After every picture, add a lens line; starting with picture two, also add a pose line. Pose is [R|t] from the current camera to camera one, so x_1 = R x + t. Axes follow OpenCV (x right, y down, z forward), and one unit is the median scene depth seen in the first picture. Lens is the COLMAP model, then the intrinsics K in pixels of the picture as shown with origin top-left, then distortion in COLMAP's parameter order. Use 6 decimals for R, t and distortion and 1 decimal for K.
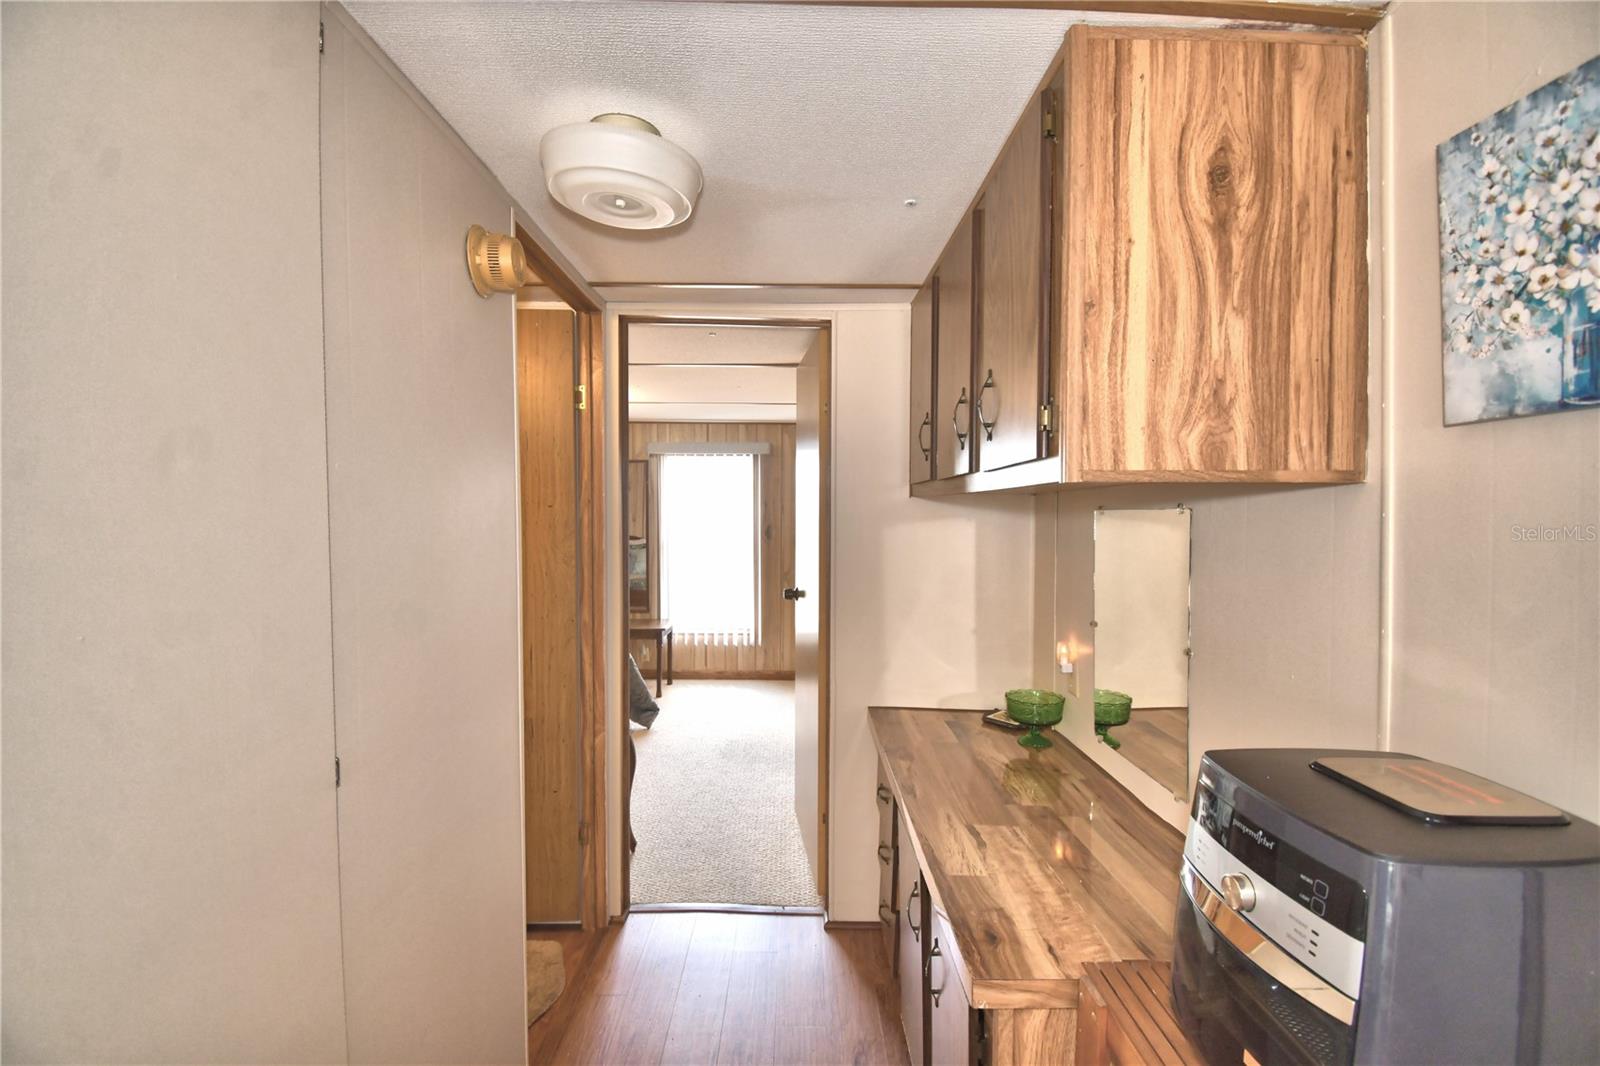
lens RADIAL K [[699.5, 0, 791.8], [0, 699.5, 531.8], [0, 0, 1]] dist [0.020462, -0.025272]
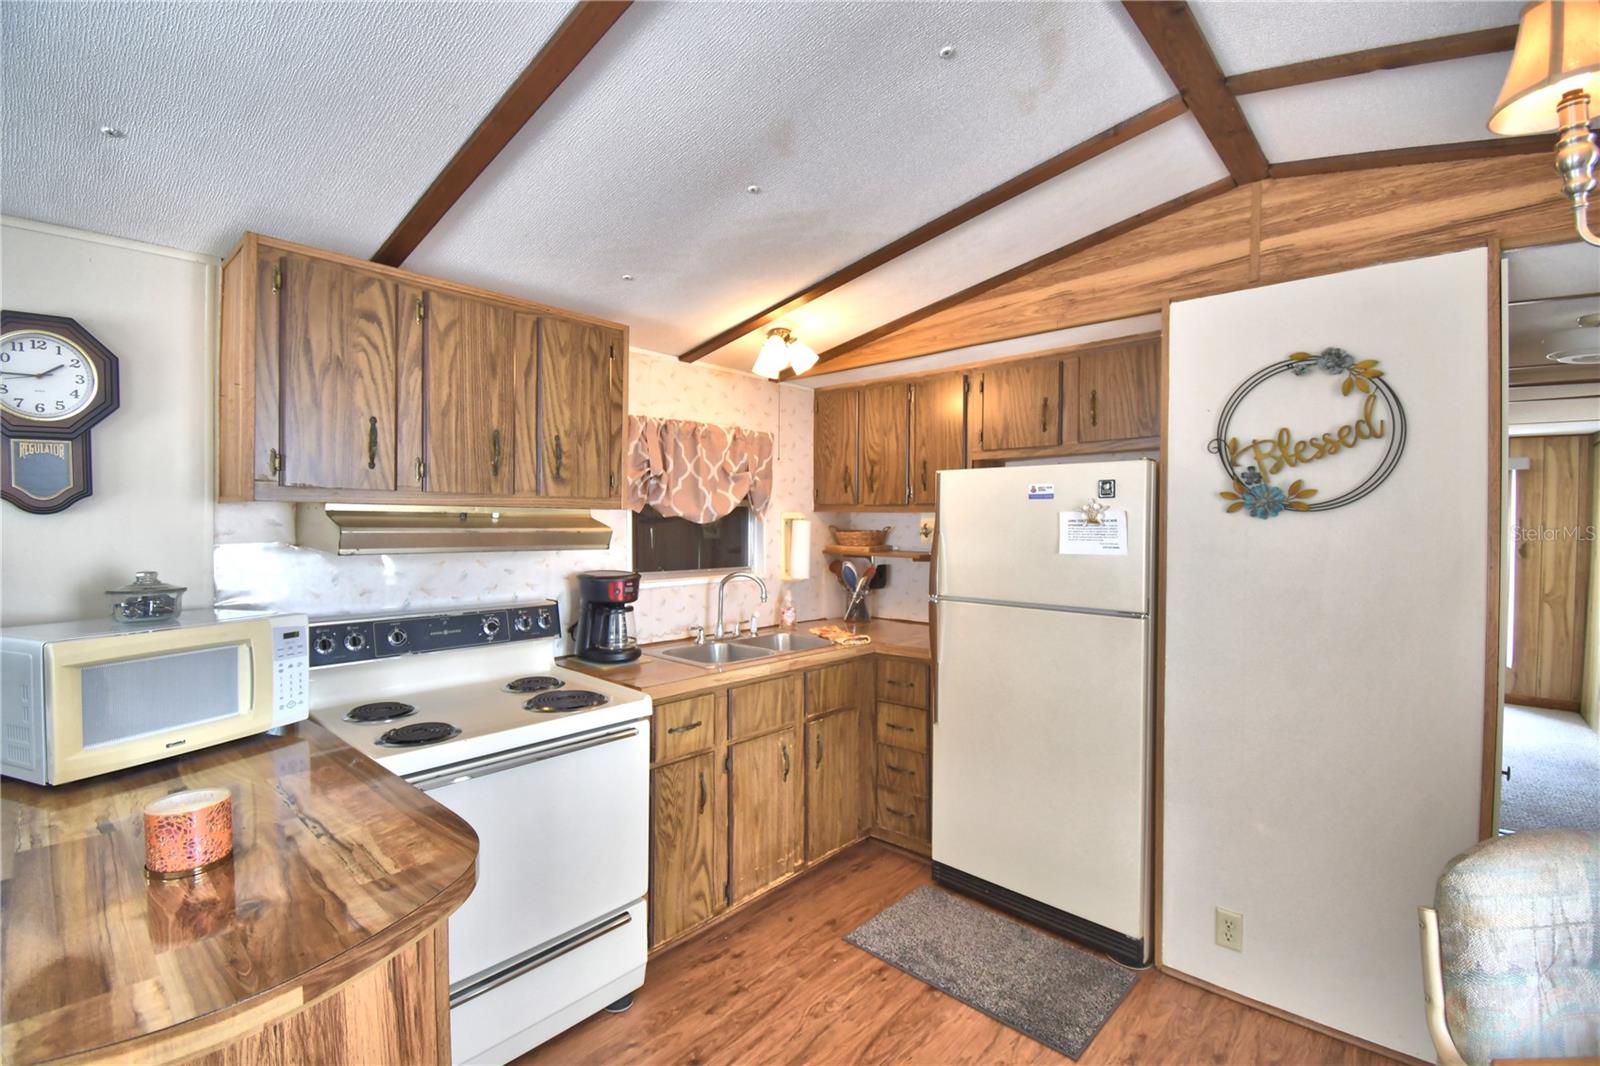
lens RADIAL K [[699.5, 0, 791.8], [0, 699.5, 531.8], [0, 0, 1]] dist [0.020462, -0.025272]
pose [[0.736707, 0.015263, -0.676040, -0.752289], [-0.027511, 0.999594, -0.007413, 0.056464], [0.675652, 0.024060, 0.736828, -2.163793]]
